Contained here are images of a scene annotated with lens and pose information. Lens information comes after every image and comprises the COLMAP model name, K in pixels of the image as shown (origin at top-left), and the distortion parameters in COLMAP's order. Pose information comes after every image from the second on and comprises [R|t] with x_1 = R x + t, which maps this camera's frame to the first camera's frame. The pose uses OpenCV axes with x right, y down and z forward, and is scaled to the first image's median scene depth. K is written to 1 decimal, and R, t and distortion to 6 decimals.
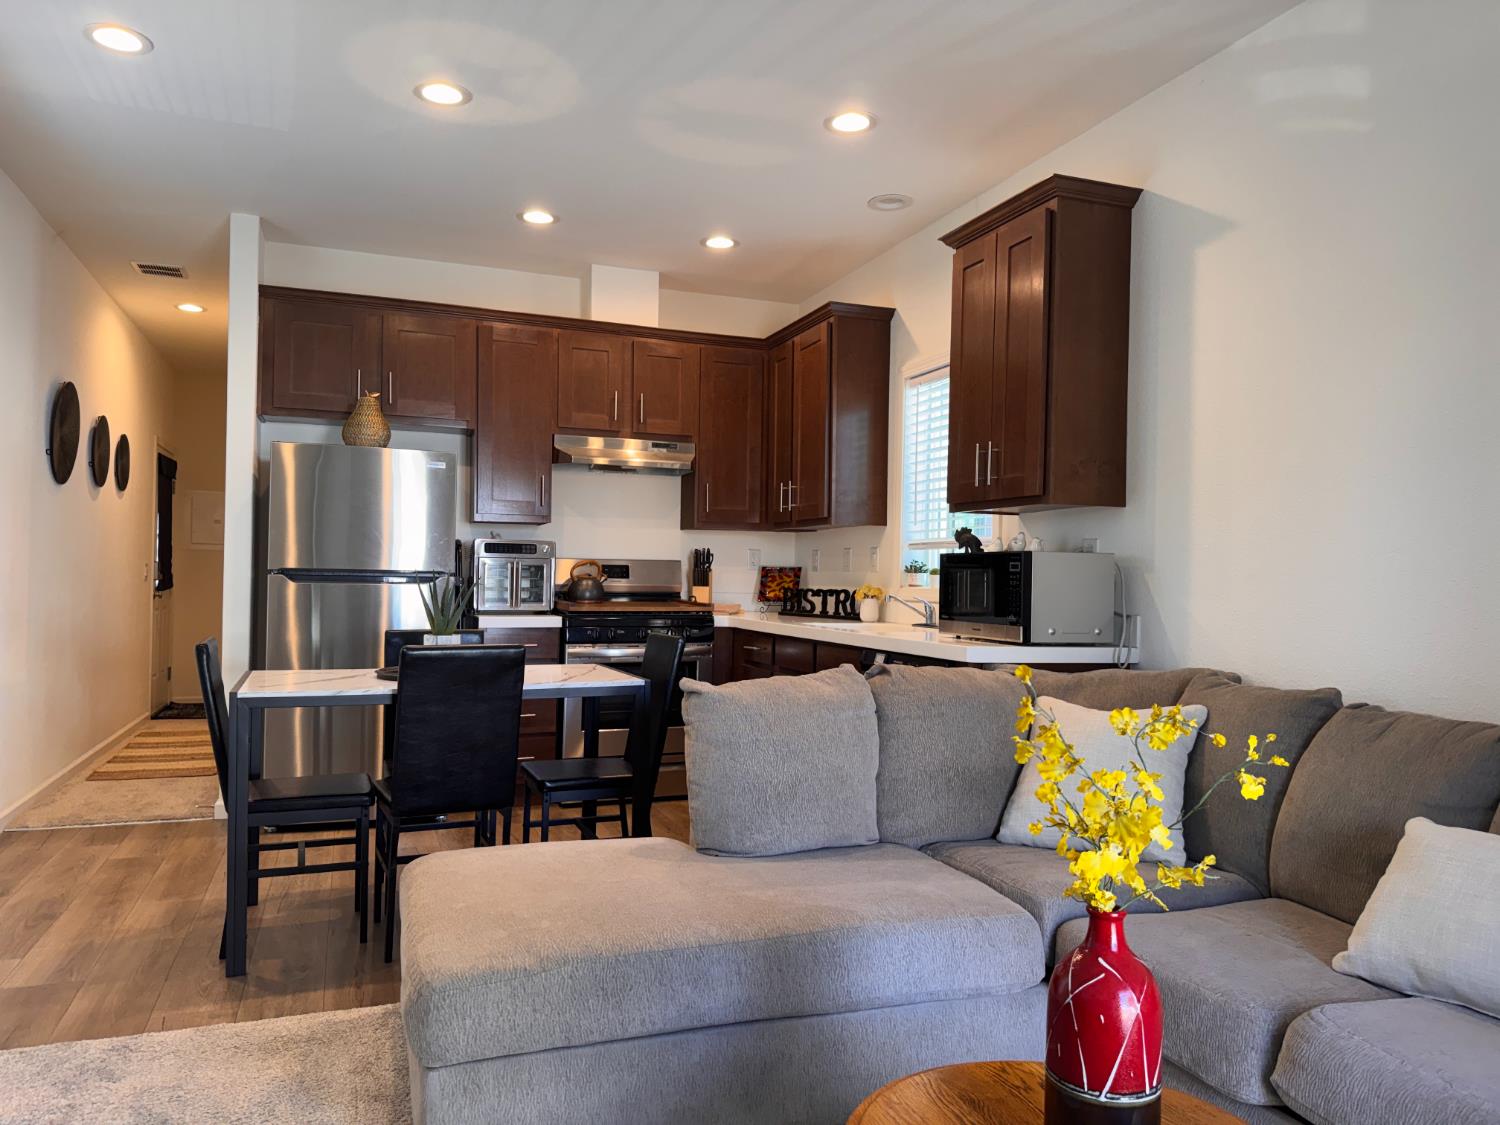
lens RADIAL K [[1049.7, 0, 734.6], [0, 1049.7, 562.7], [0, 0, 1]] dist [0.048452, 0.000609]
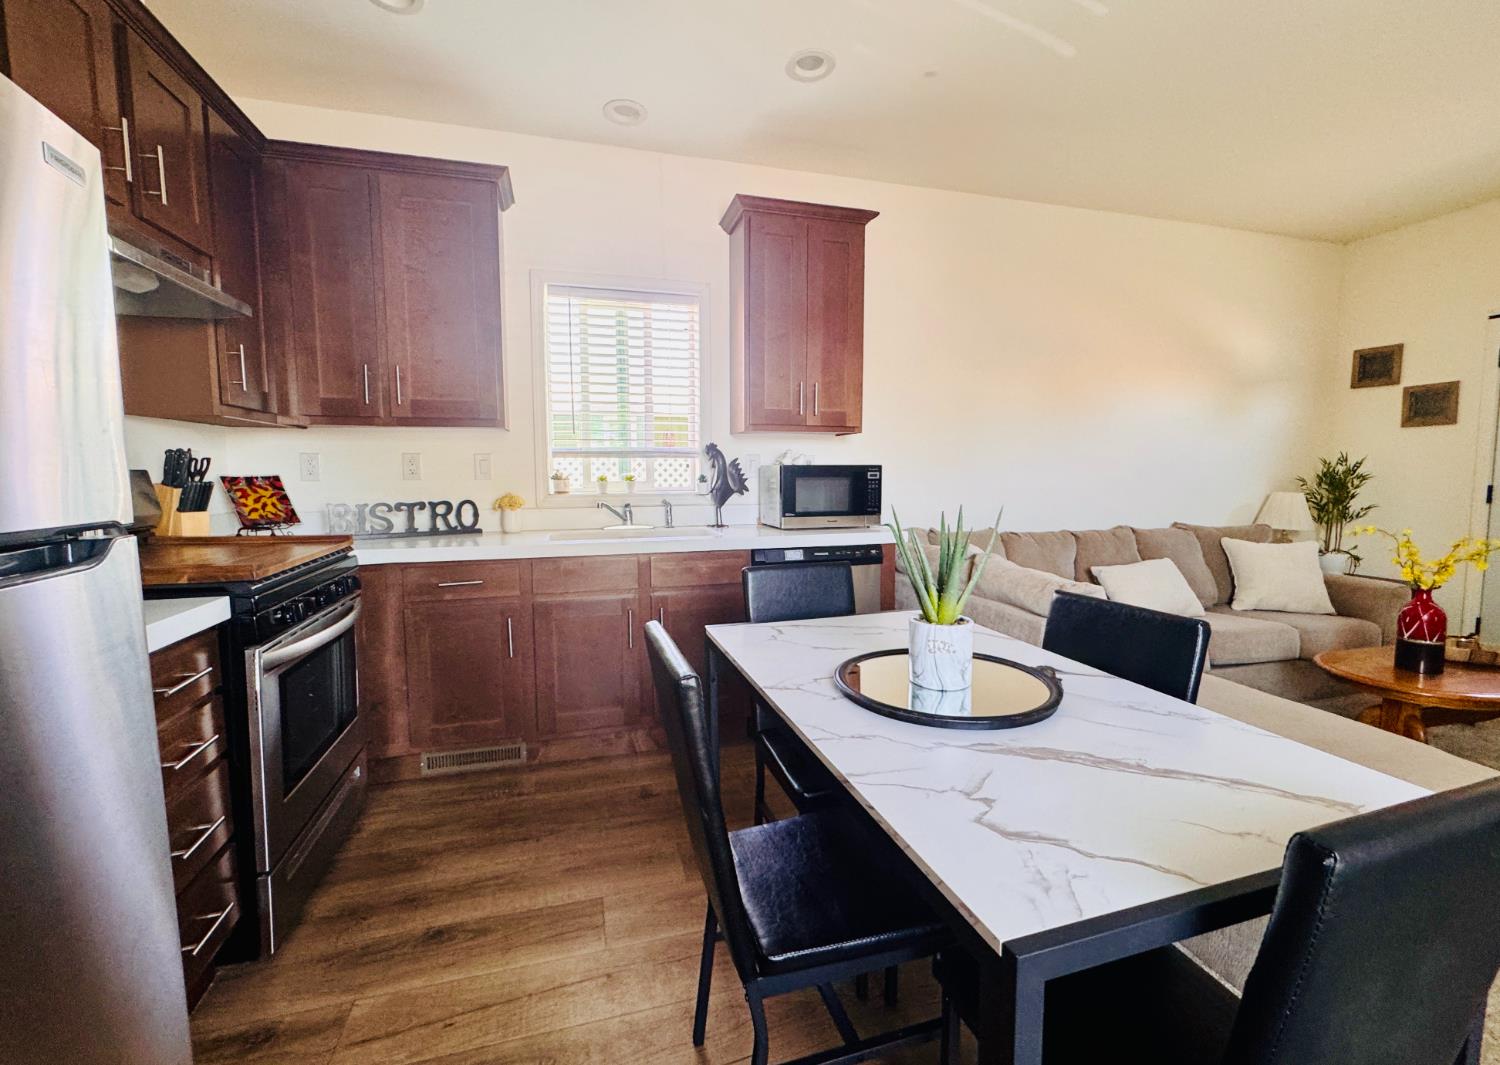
lens RADIAL K [[625.6, 0, 754.9], [0, 625.6, 526.2], [0, 0, 1]] dist [-0.011205, -0.000065]
pose [[0.071057, -0.104095, 0.992026, -0.392710], [-0.009128, 0.994430, 0.105001, -0.010413], [-0.997430, -0.016516, 0.069711, 0.697441]]
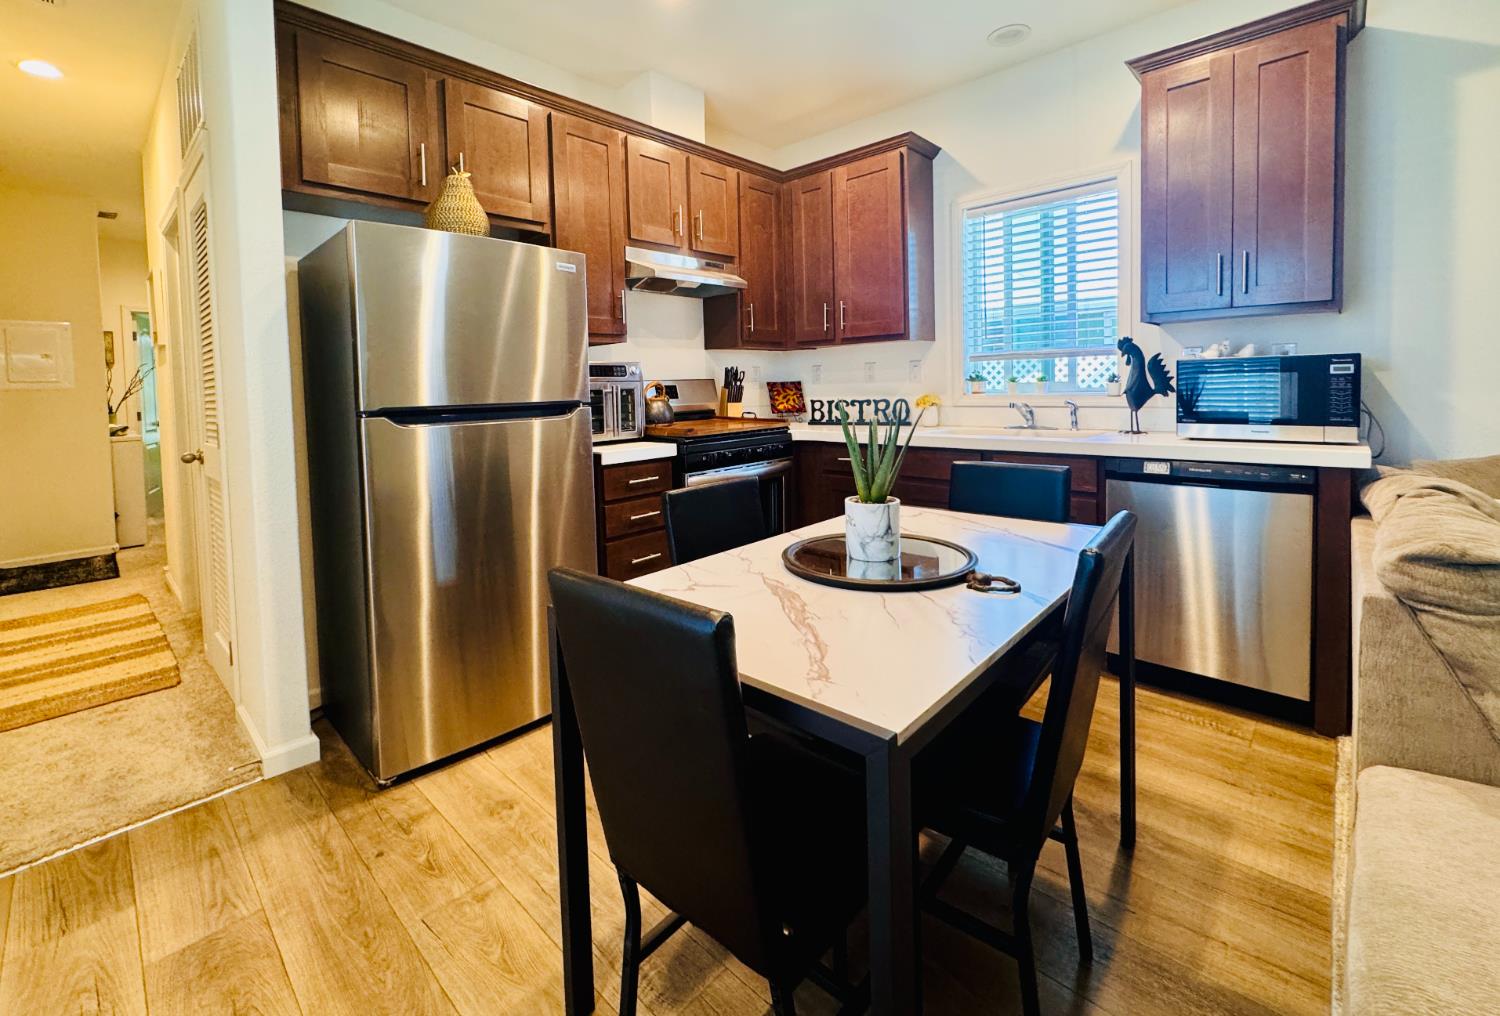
lens RADIAL K [[640.9, 0, 743.7], [0, 640.9, 406.6], [0, 0, 1]] dist [-0.006037, 0.000107]
pose [[0.895708, -0.054358, 0.441308, -0.332984], [0.033975, 0.997965, 0.053966, -0.008386], [-0.443343, -0.033345, 0.895731, 0.444435]]
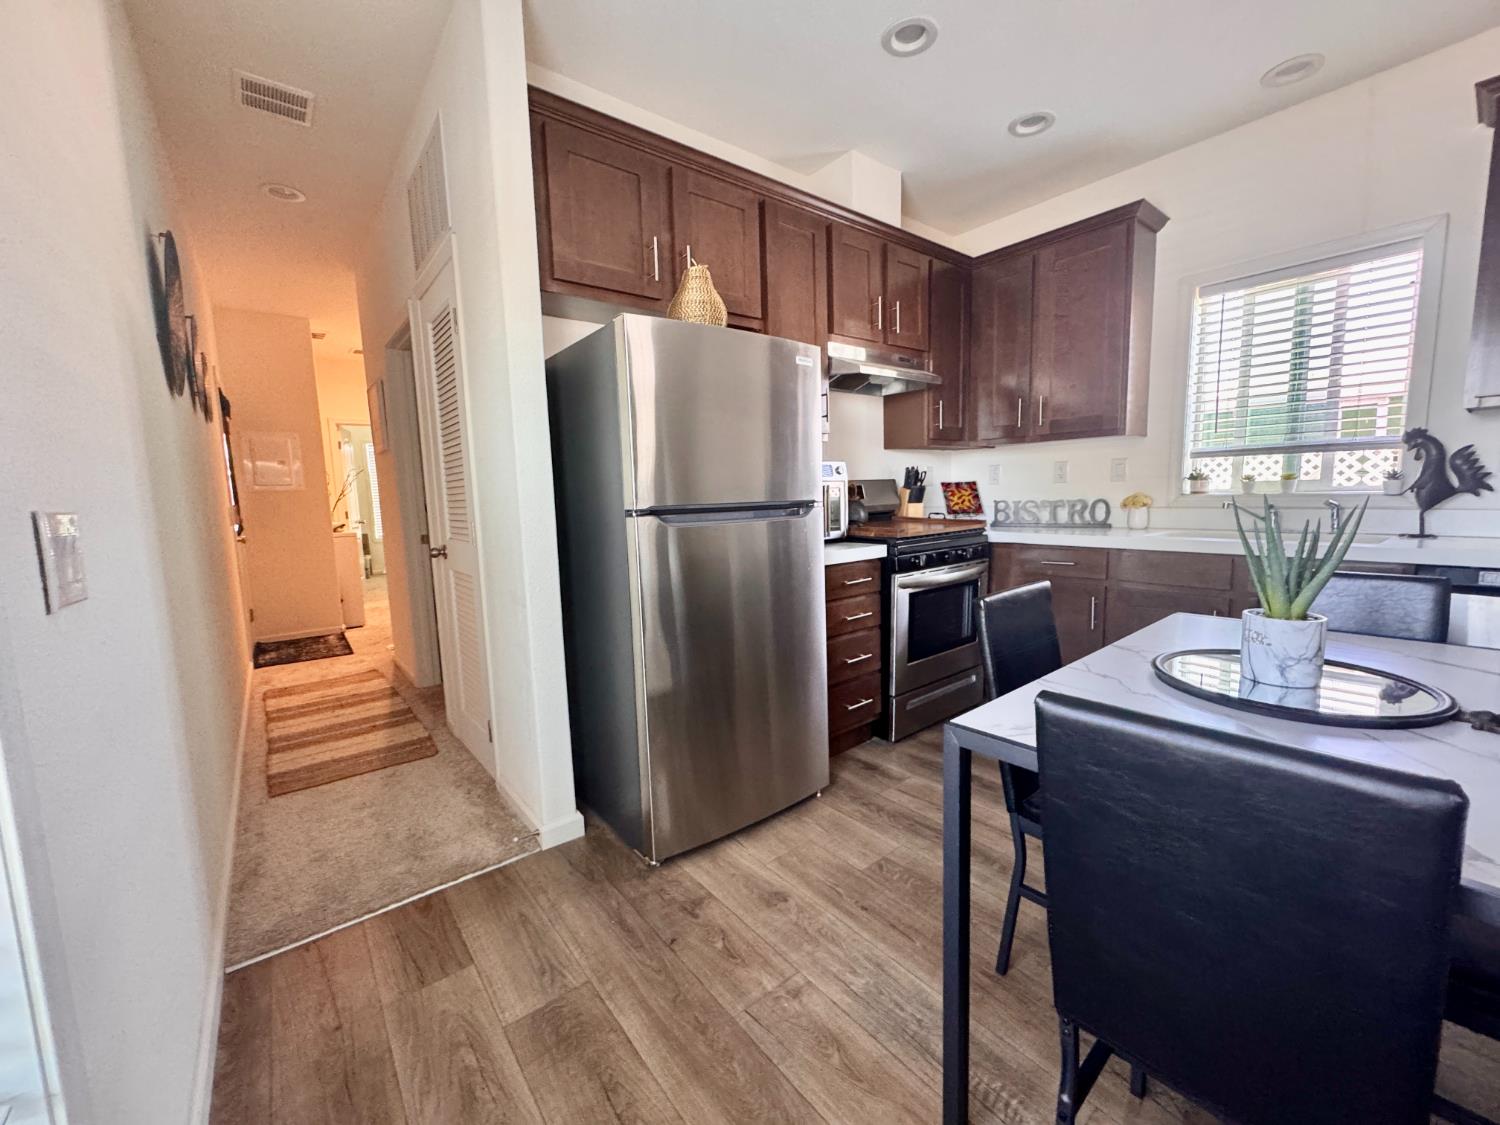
lens RADIAL K [[600.1, 0, 744.1], [0, 600.1, 561.1], [0, 0, 1]] dist [-0.005717, 0.000216]
pose [[0.949690, -0.078923, 0.303085, -0.408272], [0.039015, 0.990003, 0.135544, -0.008407], [-0.310753, -0.116900, 0.943275, 0.516257]]
